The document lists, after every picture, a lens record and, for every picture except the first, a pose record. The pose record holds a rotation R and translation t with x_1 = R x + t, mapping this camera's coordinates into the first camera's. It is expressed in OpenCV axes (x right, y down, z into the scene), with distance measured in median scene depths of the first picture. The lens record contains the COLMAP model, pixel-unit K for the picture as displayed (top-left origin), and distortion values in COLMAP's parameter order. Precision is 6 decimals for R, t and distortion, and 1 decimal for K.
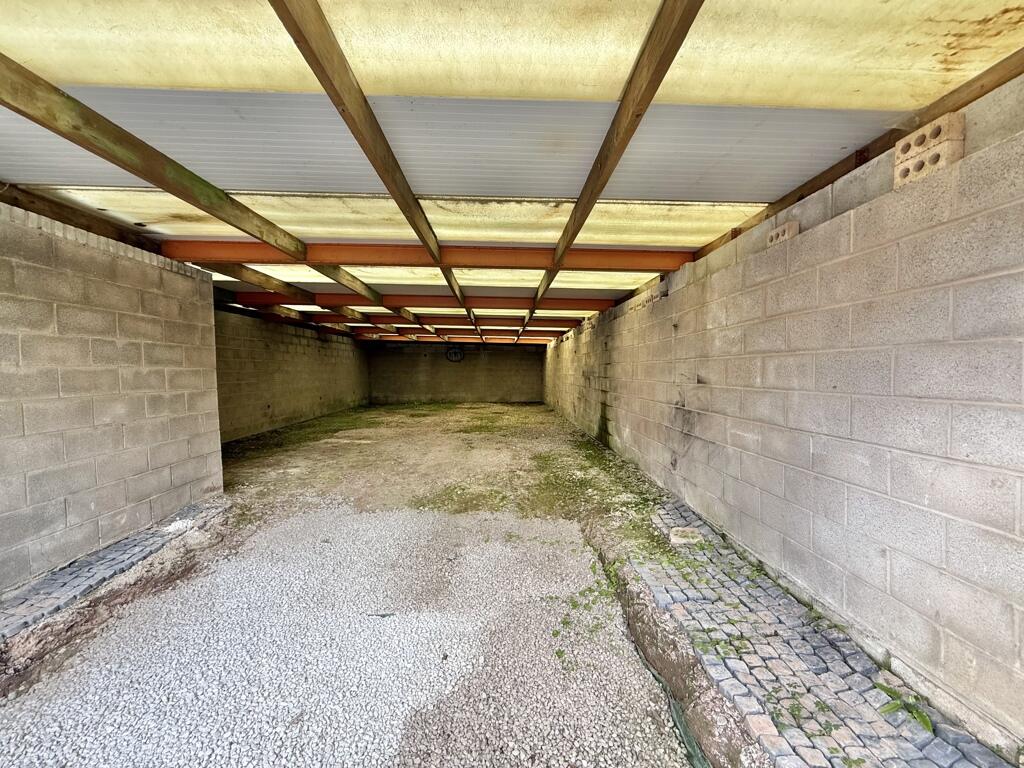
lens RADIAL K [[408.5, 0, 507.2], [0, 408.5, 386.4], [0, 0, 1]] dist [0.004224, 0.000391]
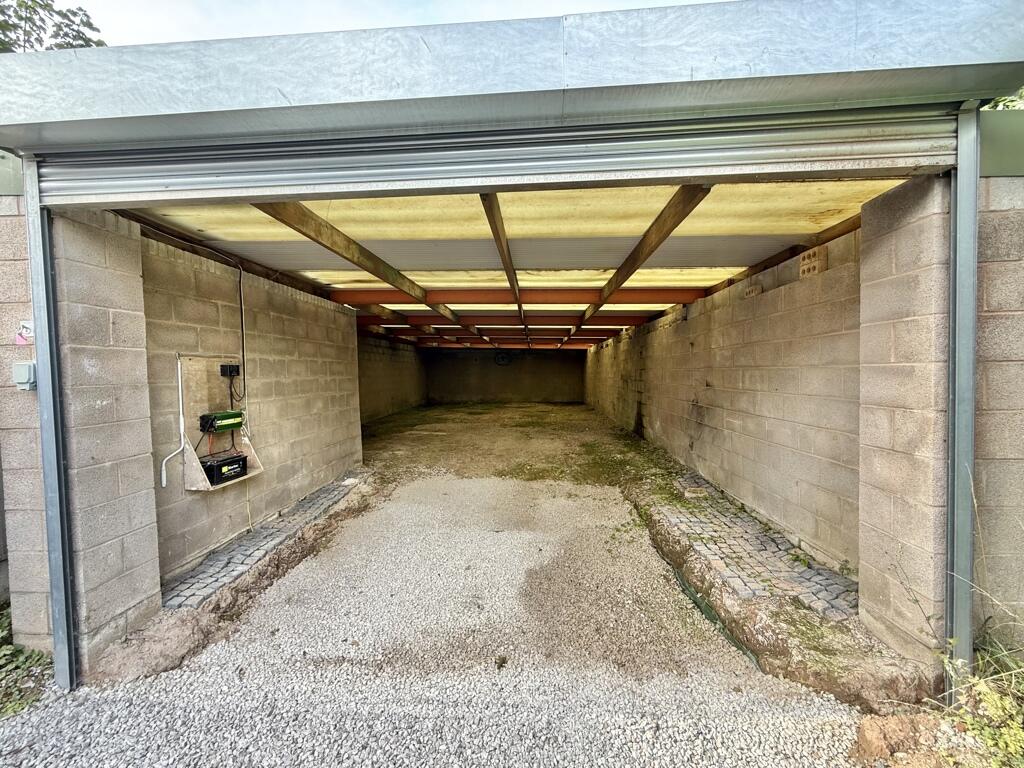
lens RADIAL K [[408.5, 0, 509.5], [0, 408.5, 385.6], [0, 0, 1]] dist [0.004224, 0.000391]
pose [[0.996672, -0.003174, -0.081456, -0.099491], [0.002806, 0.999985, -0.004640, -0.006204], [0.081469, 0.004396, 0.996666, -0.494371]]
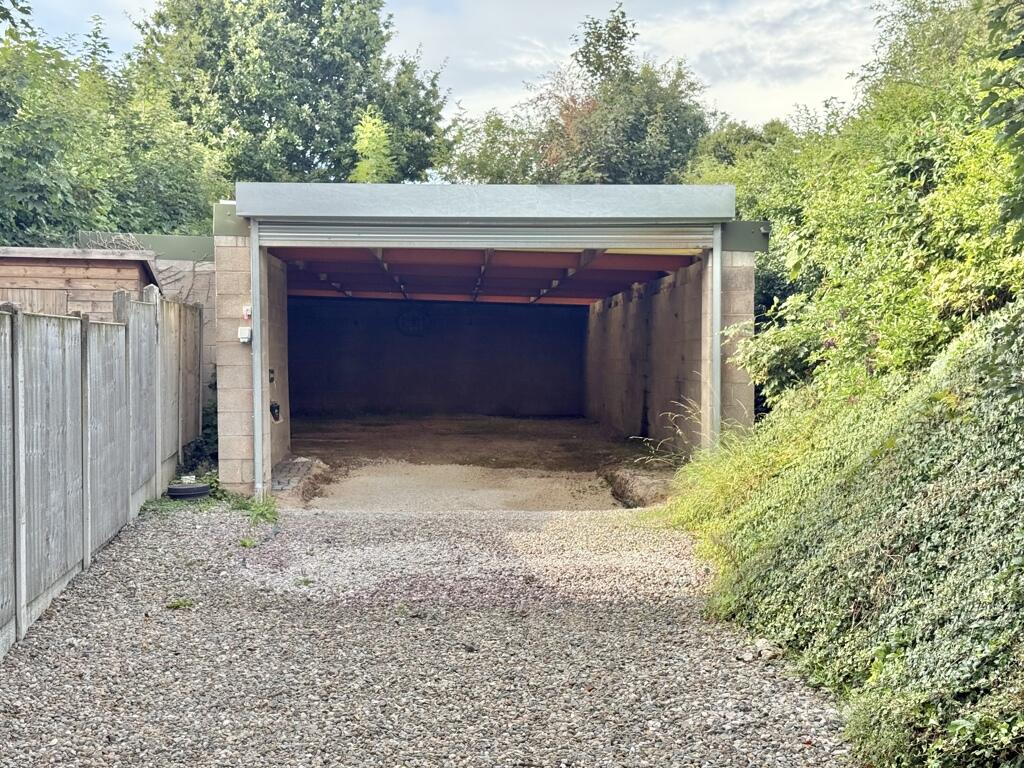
lens RADIAL K [[1429.1, 0, 517.4], [0, 1429.1, 387.4], [0, 0, 1]] dist [0.132494, 0.000000]
pose [[0.999497, 0.010447, 0.029942, -0.246664], [-0.009859, 0.999757, -0.019737, 0.201843], [-0.030141, 0.019432, 0.999357, -4.119166]]
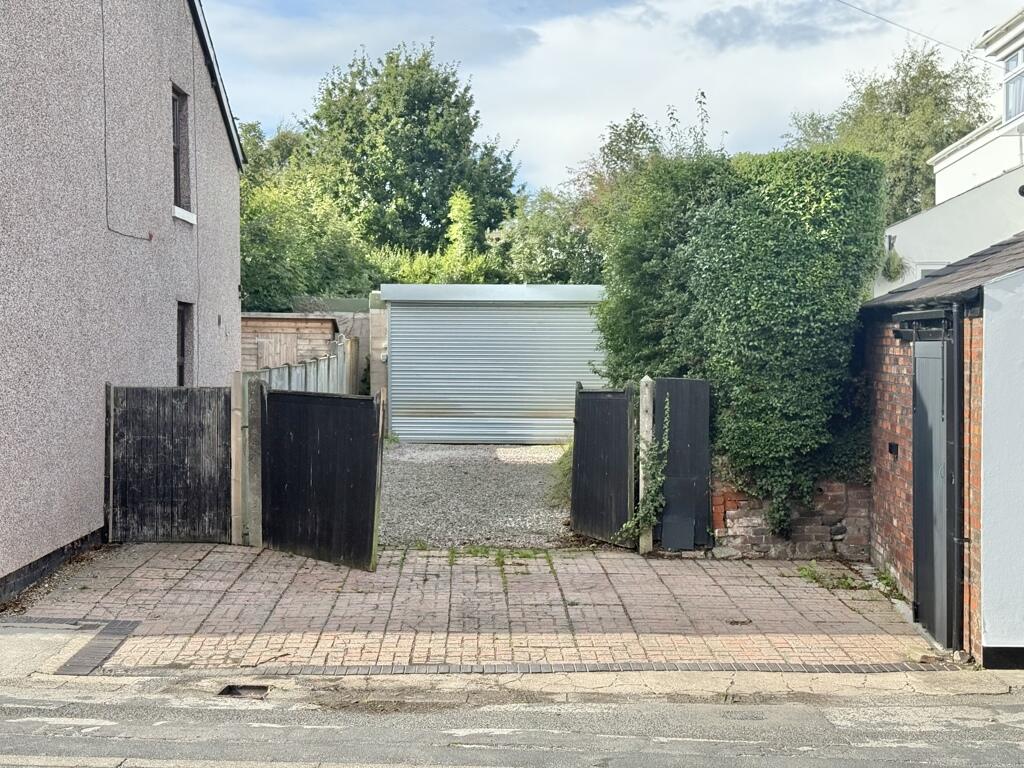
lens RADIAL K [[1429.1, 0, 508.3], [0, 1429.1, 381.3], [0, 0, 1]] dist [0.132494, 0.000000]
pose [[0.998454, 0.019586, -0.052026, 0.089347], [-0.020303, 0.999706, -0.013283, 0.210985], [0.051750, 0.014319, 0.998557, -6.891923]]
